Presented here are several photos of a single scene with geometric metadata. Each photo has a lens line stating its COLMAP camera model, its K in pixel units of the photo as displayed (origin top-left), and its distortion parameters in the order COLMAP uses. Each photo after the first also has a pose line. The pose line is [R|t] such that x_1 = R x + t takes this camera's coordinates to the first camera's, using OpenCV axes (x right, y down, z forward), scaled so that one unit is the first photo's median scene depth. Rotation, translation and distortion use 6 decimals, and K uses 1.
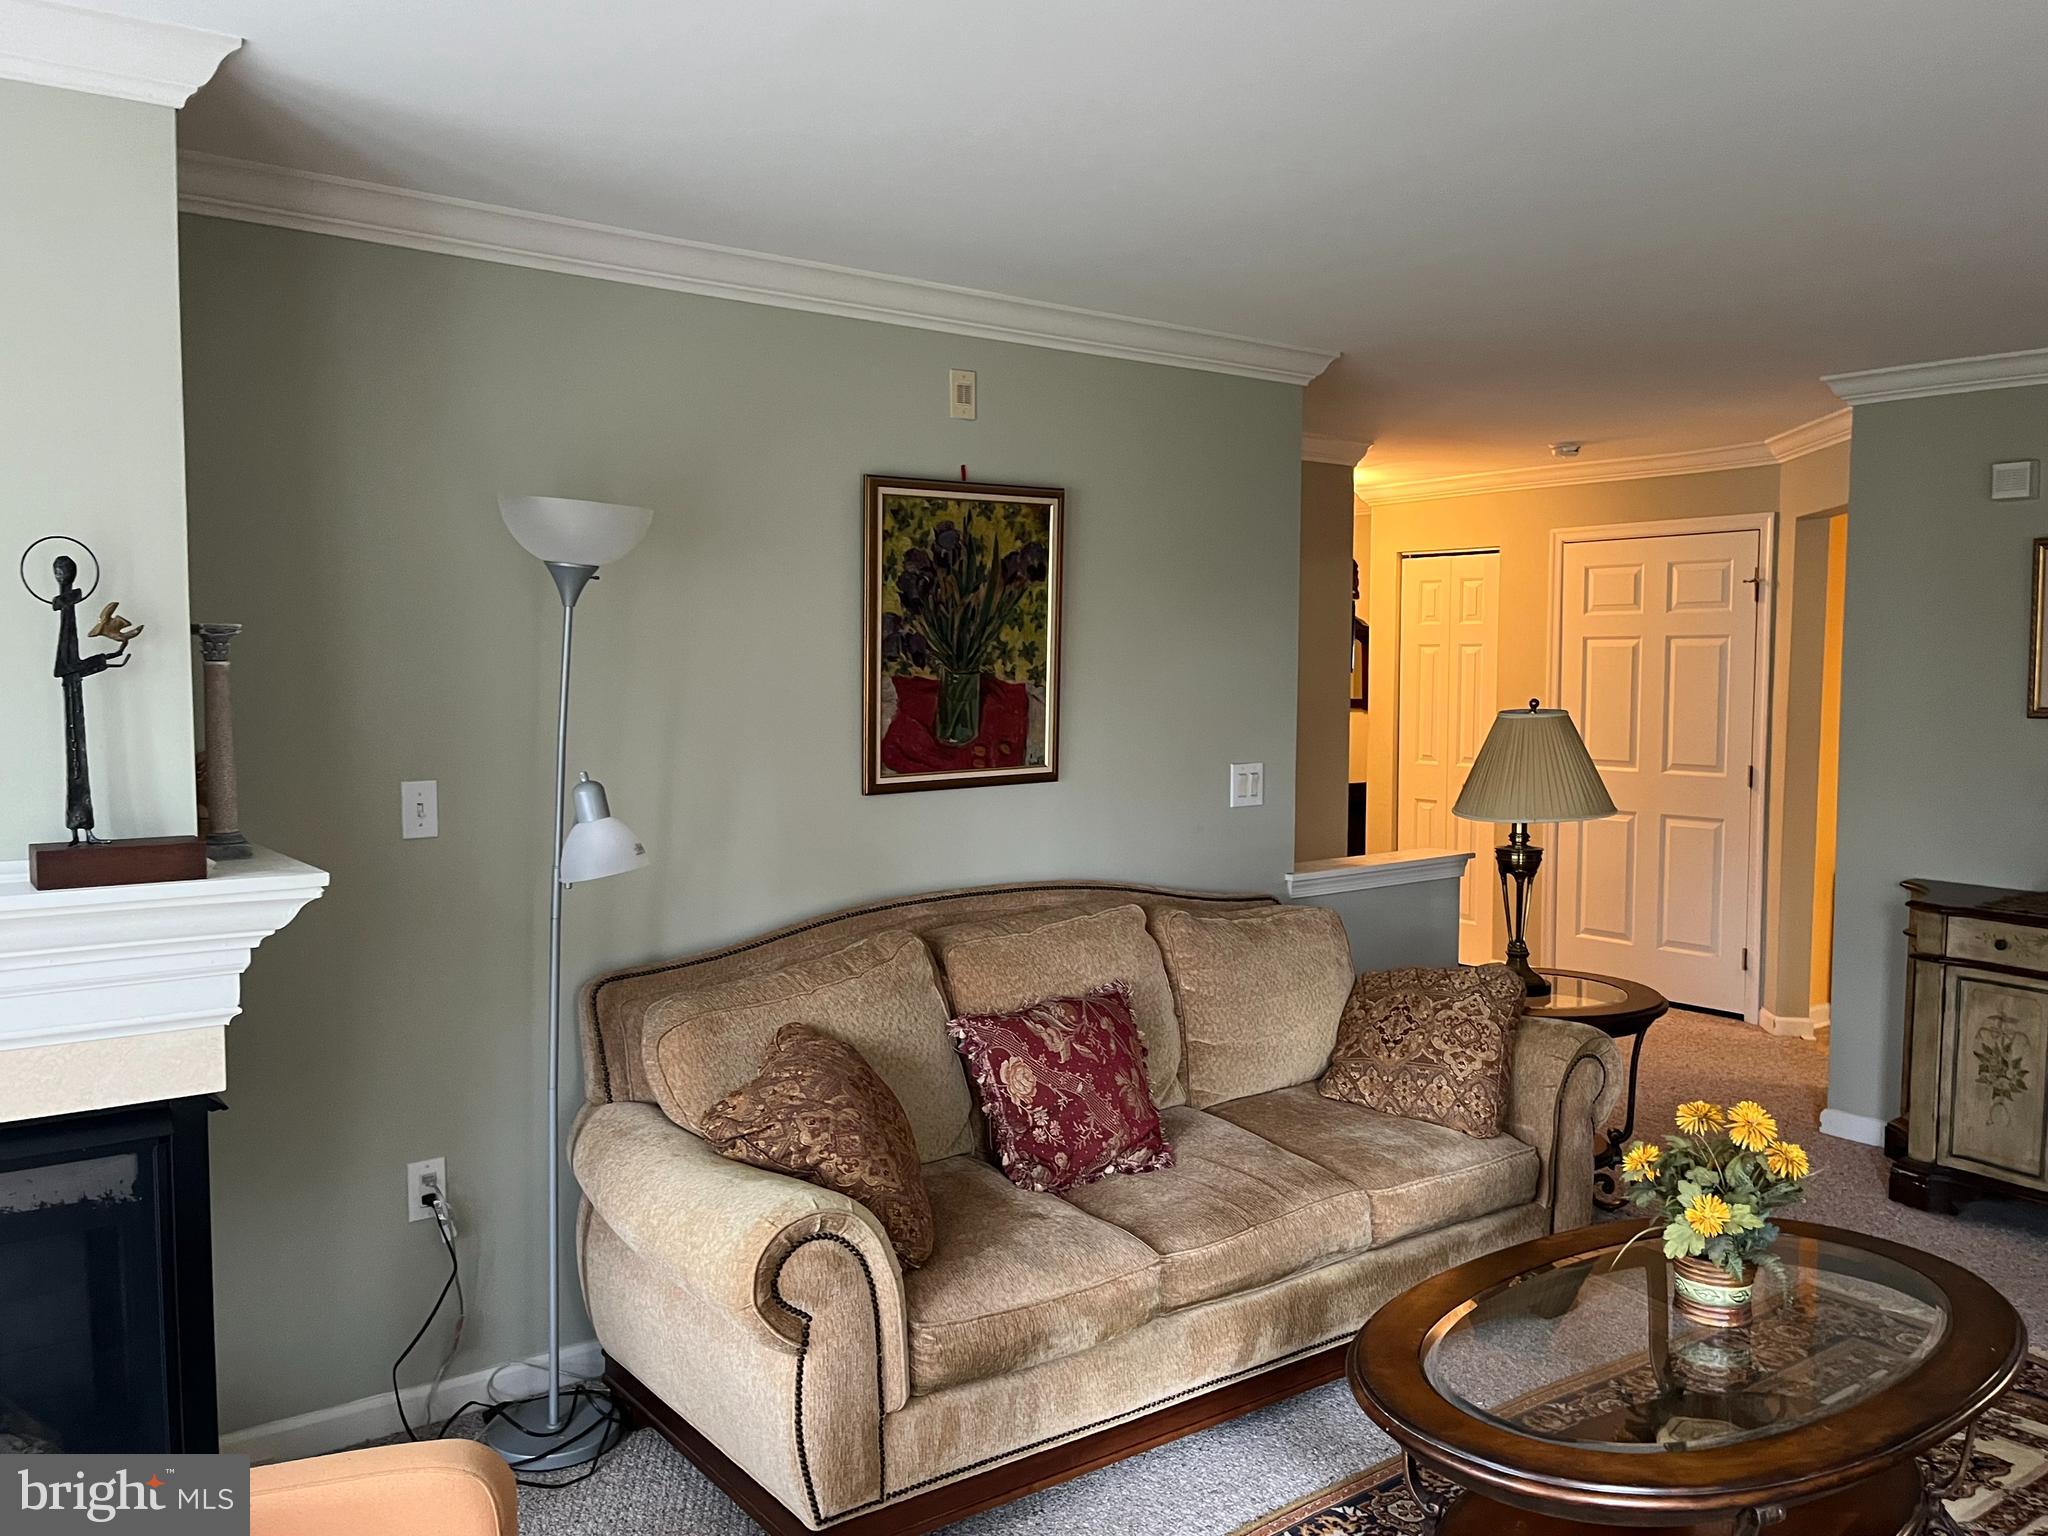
lens RADIAL K [[1614.7, 0, 1018.2], [0, 1614.7, 785.9], [0, 0, 1]] dist [0.051497, -0.074079]
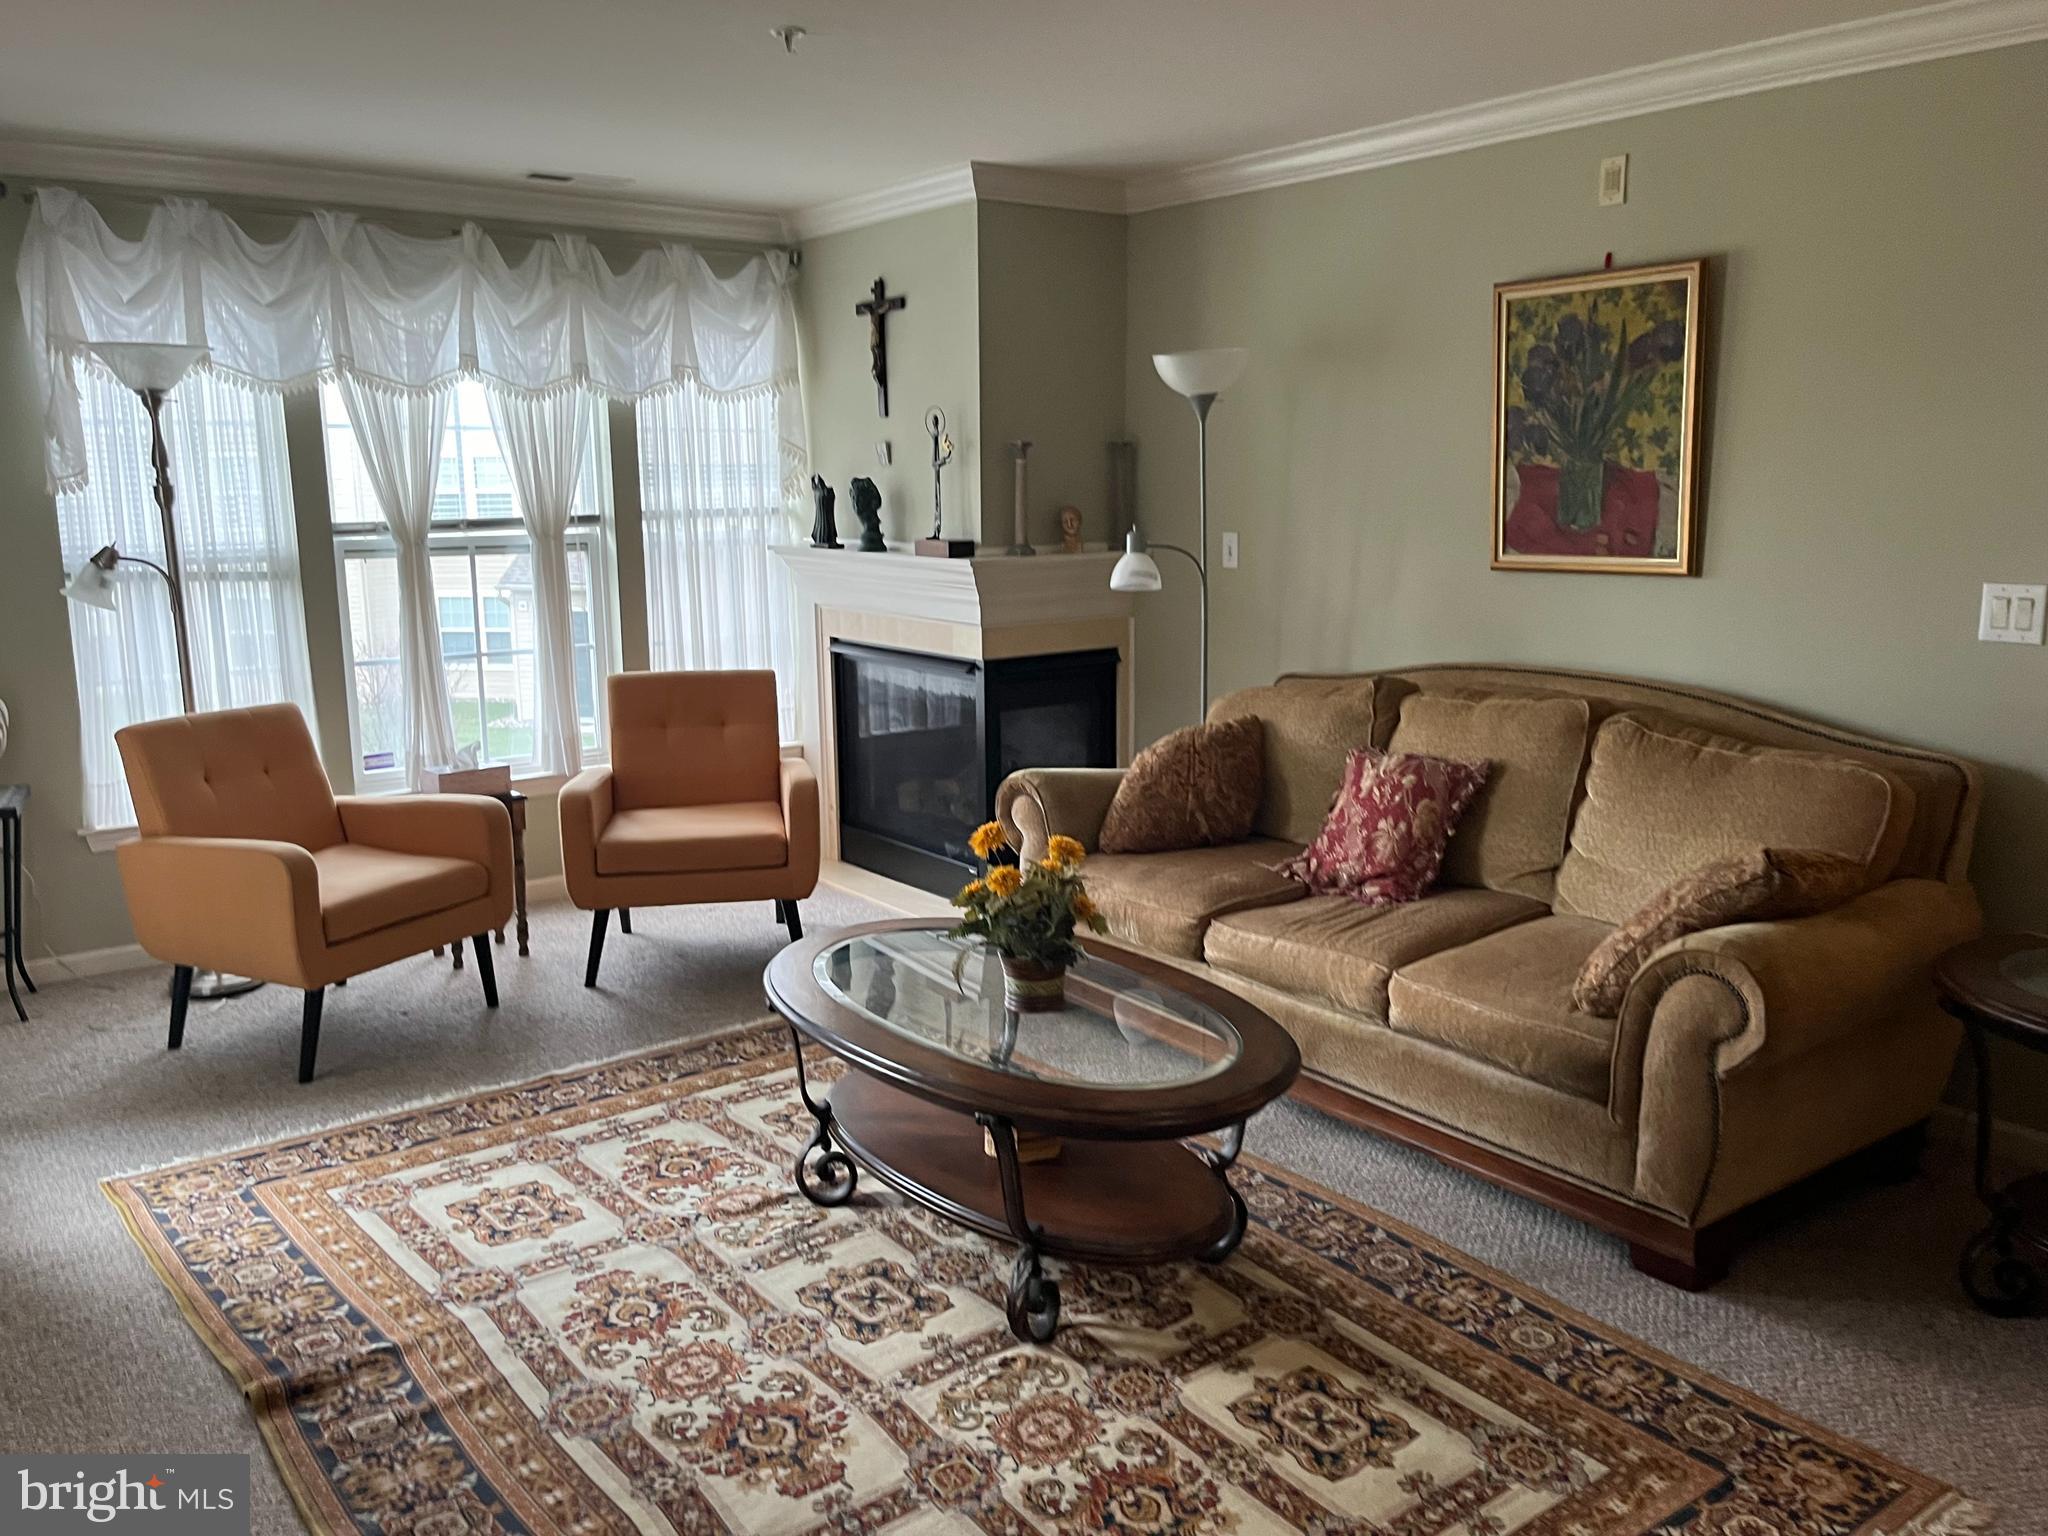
lens RADIAL K [[1614.7, 0, 1008.3], [0, 1614.7, 798.0], [0, 0, 1]] dist [0.051497, -0.074079]
pose [[-0.018777, 0.194278, -0.980767, 1.051384], [-0.070807, 0.978218, 0.195129, -0.036156], [0.997313, 0.073109, -0.004612, 0.658950]]
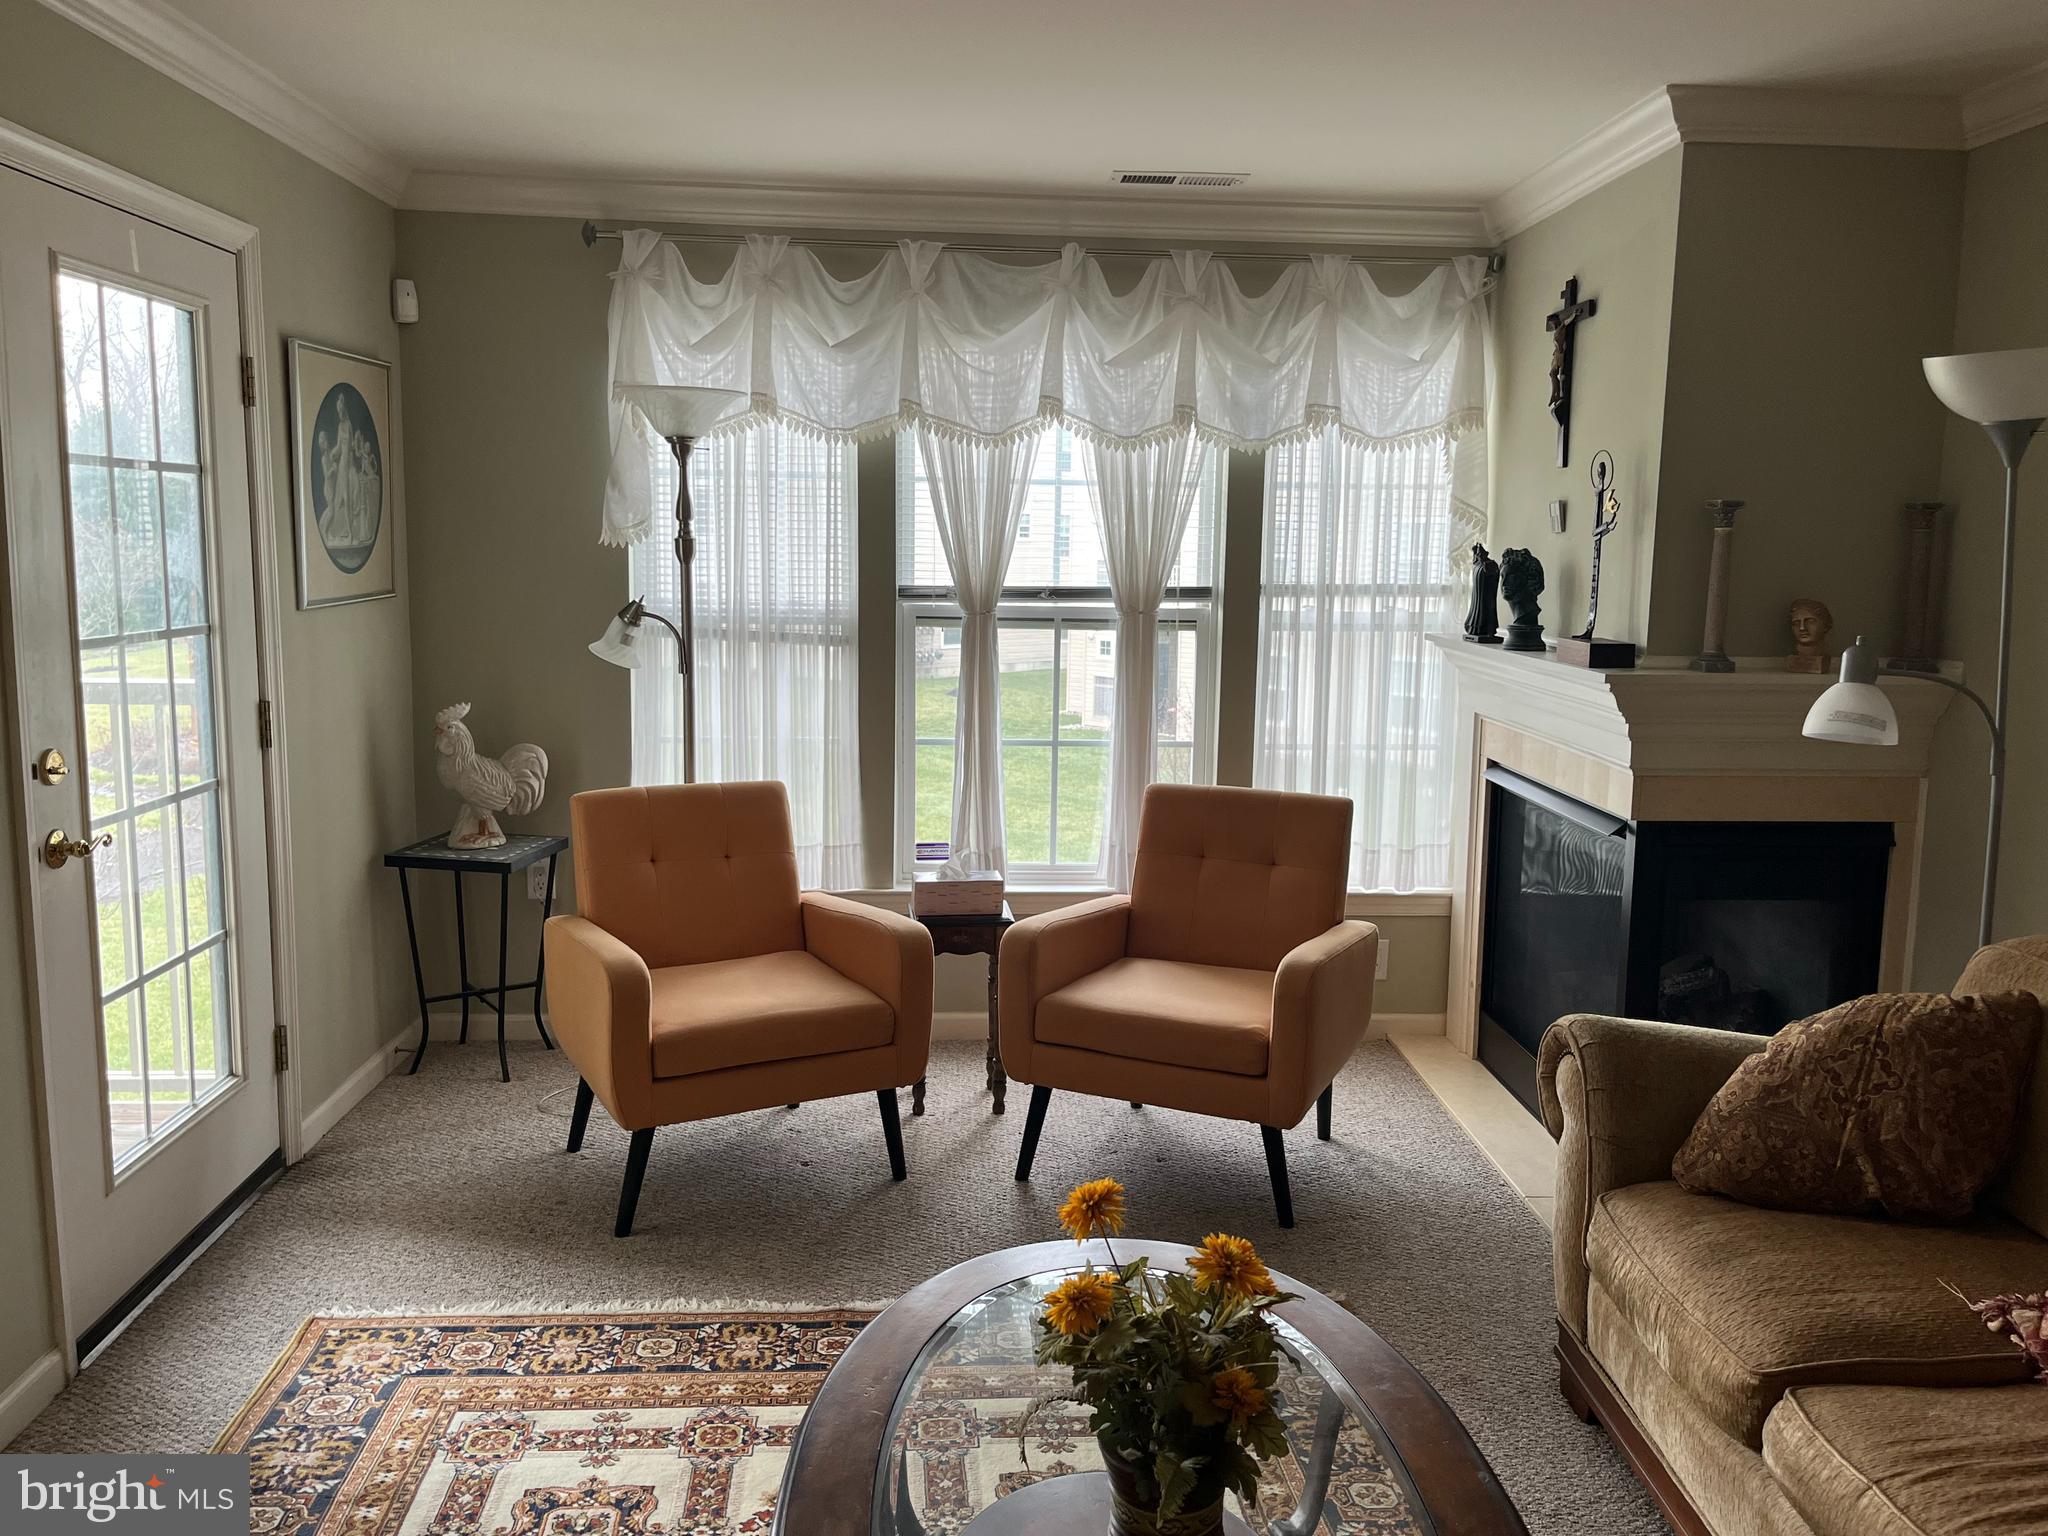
lens RADIAL K [[1614.7, 0, 1026.9], [0, 1614.7, 758.4], [0, 0, 1]] dist [0.051497, -0.074079]
pose [[-0.575362, 0.098127, -0.811991, 0.631219], [-0.082809, 0.980687, 0.177191, -0.051466], [0.813696, 0.169189, -0.556123, 0.847388]]
